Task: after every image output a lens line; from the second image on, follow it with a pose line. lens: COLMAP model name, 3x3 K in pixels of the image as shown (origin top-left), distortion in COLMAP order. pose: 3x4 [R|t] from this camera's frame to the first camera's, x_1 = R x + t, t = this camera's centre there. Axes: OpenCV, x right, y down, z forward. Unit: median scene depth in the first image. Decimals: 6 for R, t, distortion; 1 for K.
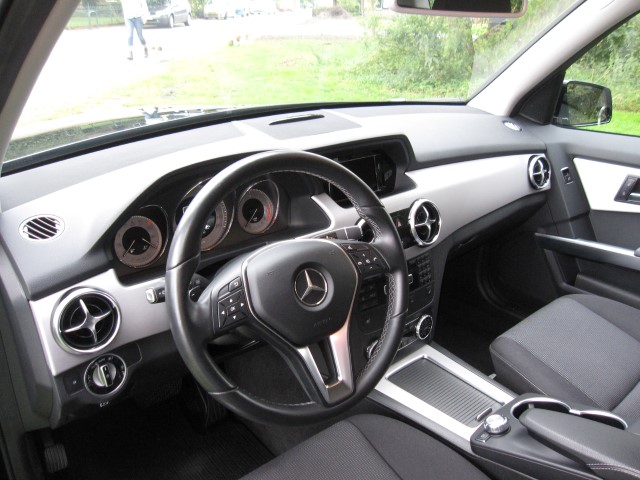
lens RADIAL K [[520.6, 0, 318.2], [0, 520.6, 242.4], [0, 0, 1]] dist [-0.073167, 0.010734]
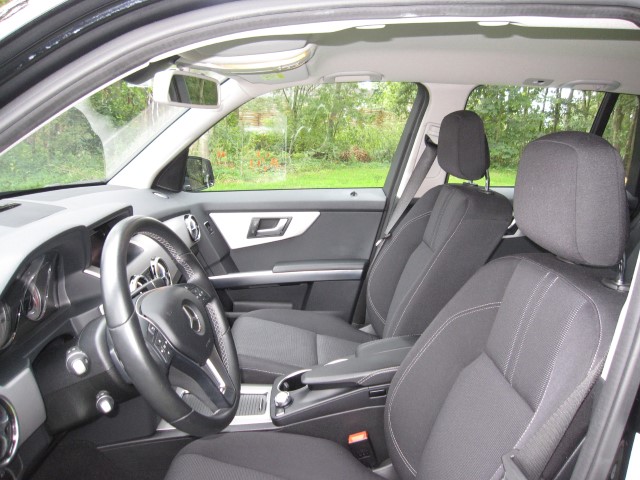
lens RADIAL K [[527.8, 0, 321.9], [0, 527.8, 240.0], [0, 0, 1]] dist [-0.070525, 0.015969]
pose [[0.602863, -0.165648, 0.780459, -0.072380], [0.293803, 0.955561, -0.024135, 0.002547], [-0.741779, 0.243851, 0.624740, -0.003960]]
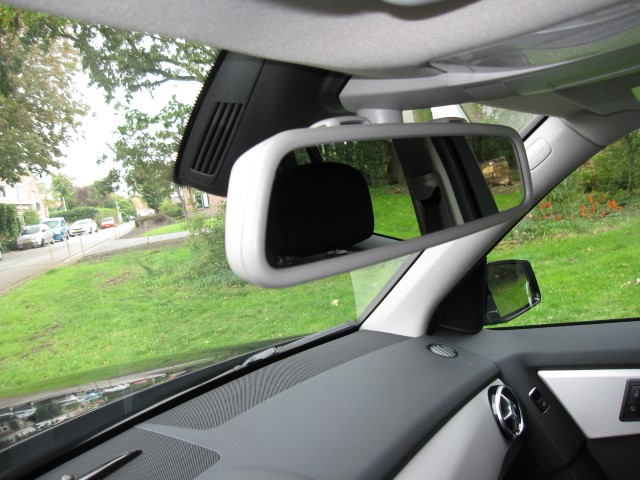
lens RADIAL K [[521.7, 0, 321.3], [0, 521.7, 232.1], [0, 0, 1]] dist [-0.056785, -0.000350]
pose [[0.930177, -0.183610, 0.317898, 0.008552], [0.286589, 0.904358, -0.316232, -0.038855], [-0.229430, 0.385258, 0.893833, 0.072904]]
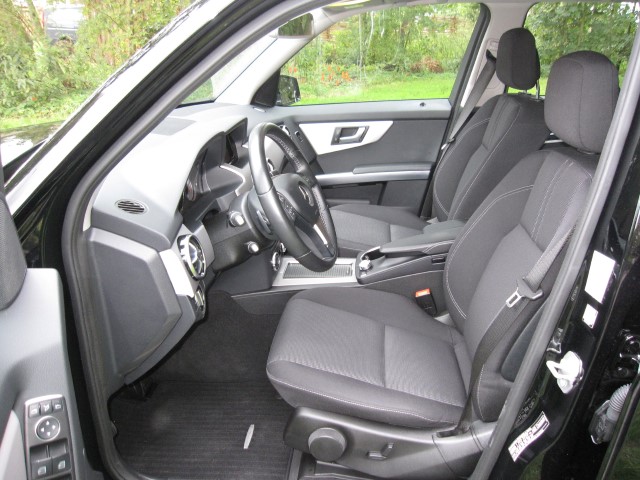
lens RADIAL K [[527.8, 0, 321.9], [0, 527.8, 240.0], [0, 0, 1]] dist [-0.070525, 0.015969]
pose [[0.697431, -0.283900, 0.658021, -0.112746], [0.303786, 0.948728, 0.087343, 0.008671], [-0.649080, 0.138982, 0.747917, -0.032659]]
